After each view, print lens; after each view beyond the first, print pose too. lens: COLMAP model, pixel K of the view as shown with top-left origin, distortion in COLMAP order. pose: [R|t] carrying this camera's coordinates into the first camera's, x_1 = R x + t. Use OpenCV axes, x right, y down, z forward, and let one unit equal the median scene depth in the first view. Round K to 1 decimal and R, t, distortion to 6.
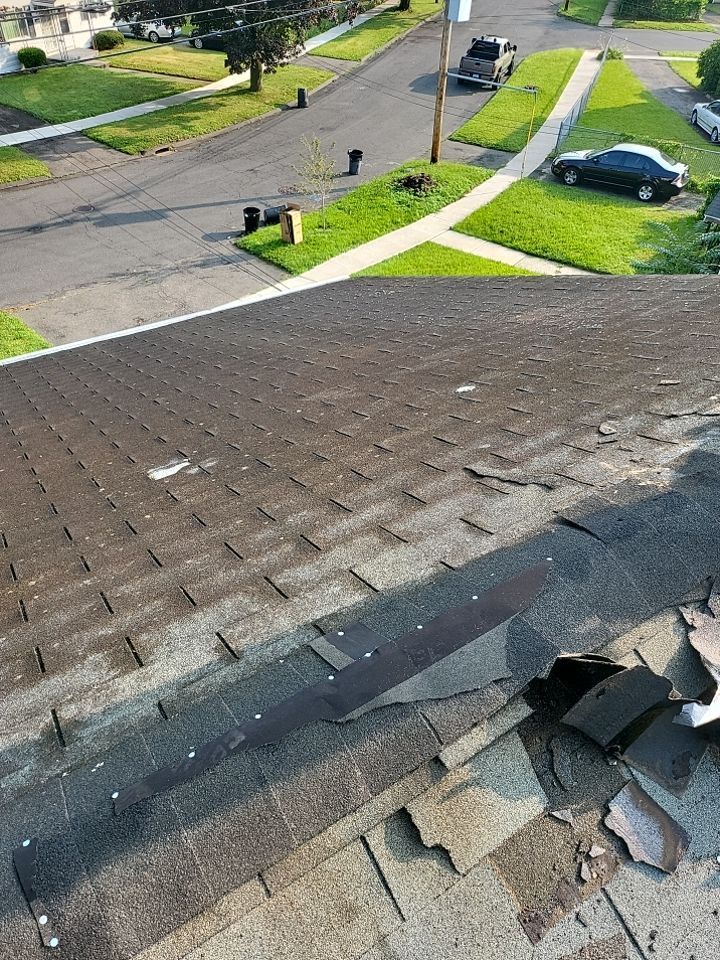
lens RADIAL K [[684.2, 0, 353.5], [0, 684.2, 481.9], [0, 0, 1]] dist [0.038514, -0.045121]
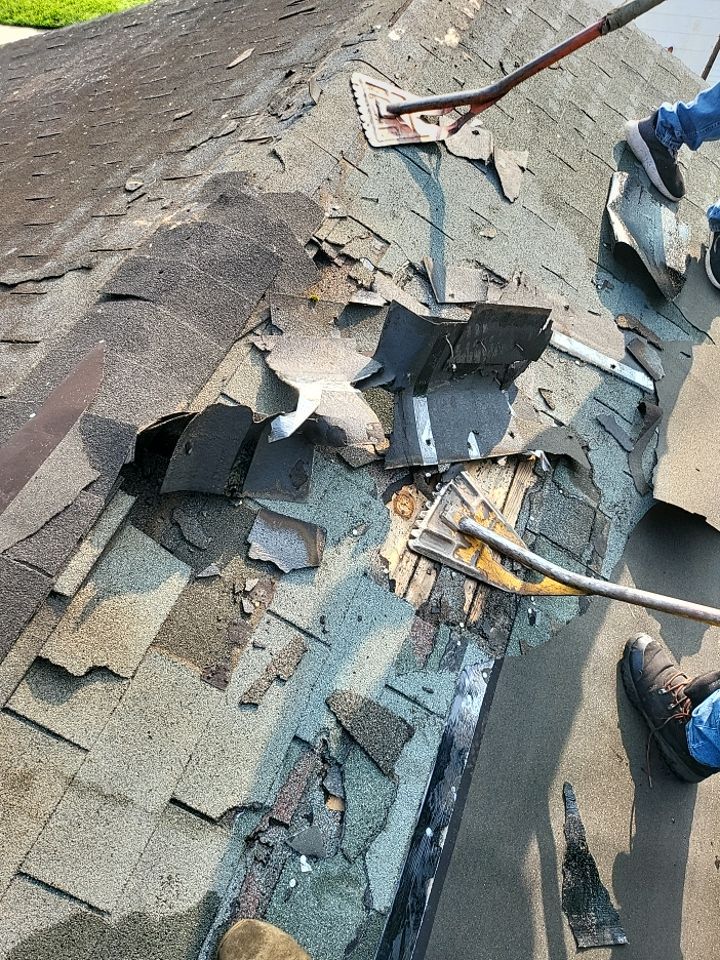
lens RADIAL K [[684.2, 0, 353.5], [0, 684.2, 481.9], [0, 0, 1]] dist [0.038514, -0.045121]
pose [[0.812581, -0.466506, 0.349407, 0.181861], [0.356478, 0.872065, 0.335301, 0.104380], [-0.461125, -0.147903, 0.874922, 0.042852]]
